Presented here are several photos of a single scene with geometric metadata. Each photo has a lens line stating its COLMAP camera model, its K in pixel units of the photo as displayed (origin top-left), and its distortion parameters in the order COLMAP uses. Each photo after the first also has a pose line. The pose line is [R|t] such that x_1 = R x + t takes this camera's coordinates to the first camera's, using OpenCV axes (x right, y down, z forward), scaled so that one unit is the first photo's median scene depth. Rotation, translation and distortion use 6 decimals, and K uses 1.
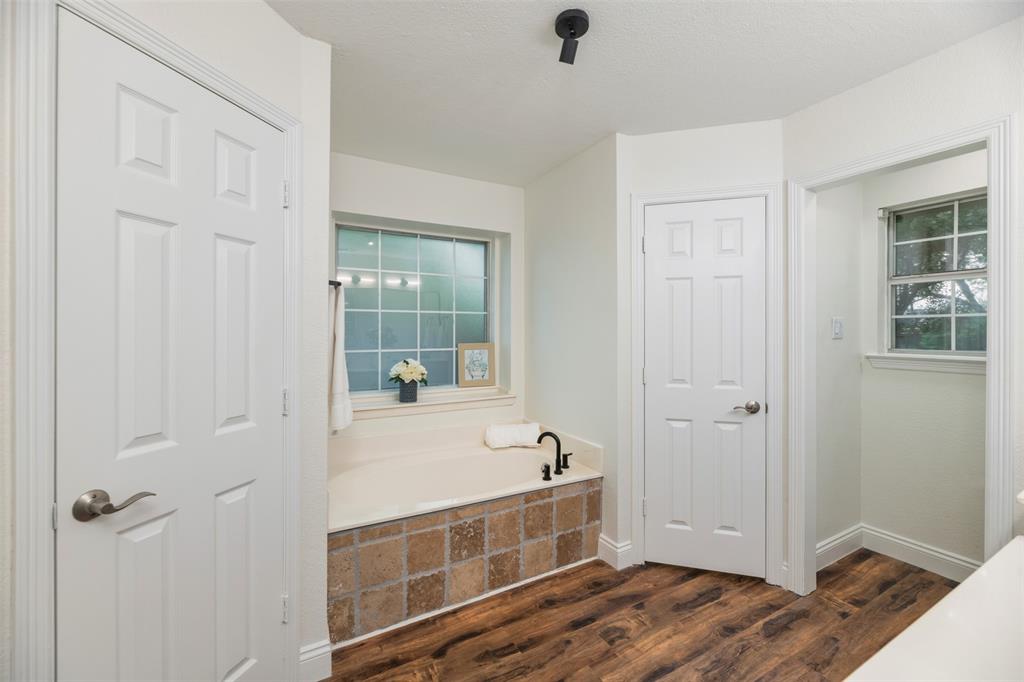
lens RADIAL K [[412.9, 0, 517.3], [0, 412.9, 334.6], [0, 0, 1]] dist [0.002128, 0.000030]
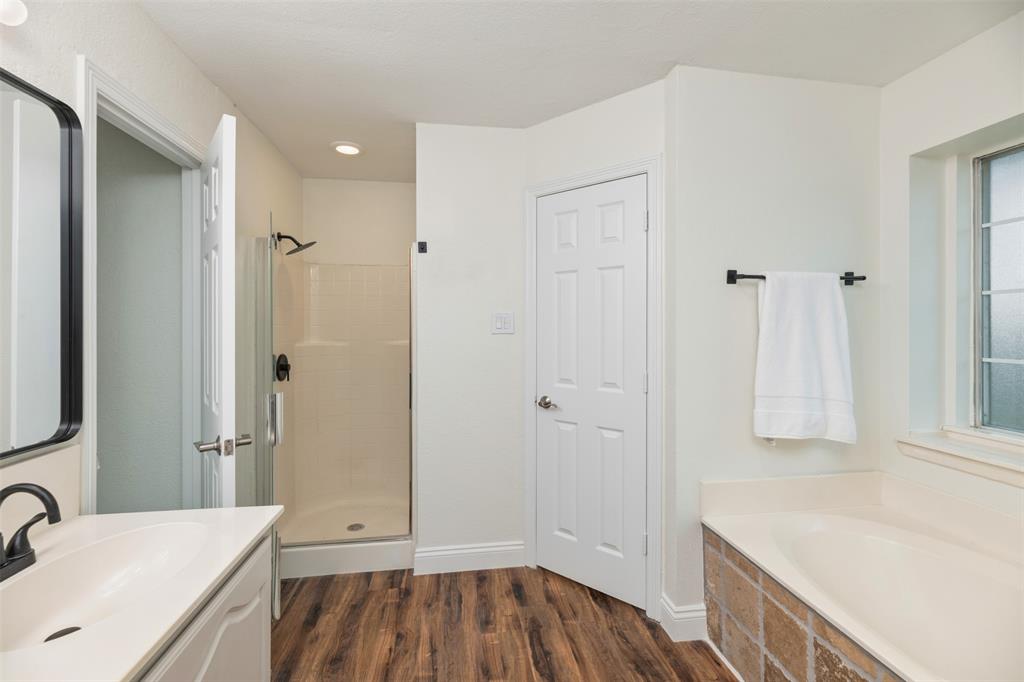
lens RADIAL K [[412.9, 0, 505.4], [0, 412.9, 335.2], [0, 0, 1]] dist [0.002128, 0.000030]
pose [[-0.378640, 0.004886, -0.925531, 0.622410], [-0.004559, 0.999964, 0.007144, 0.008491], [0.925533, 0.006925, -0.378604, 0.854364]]
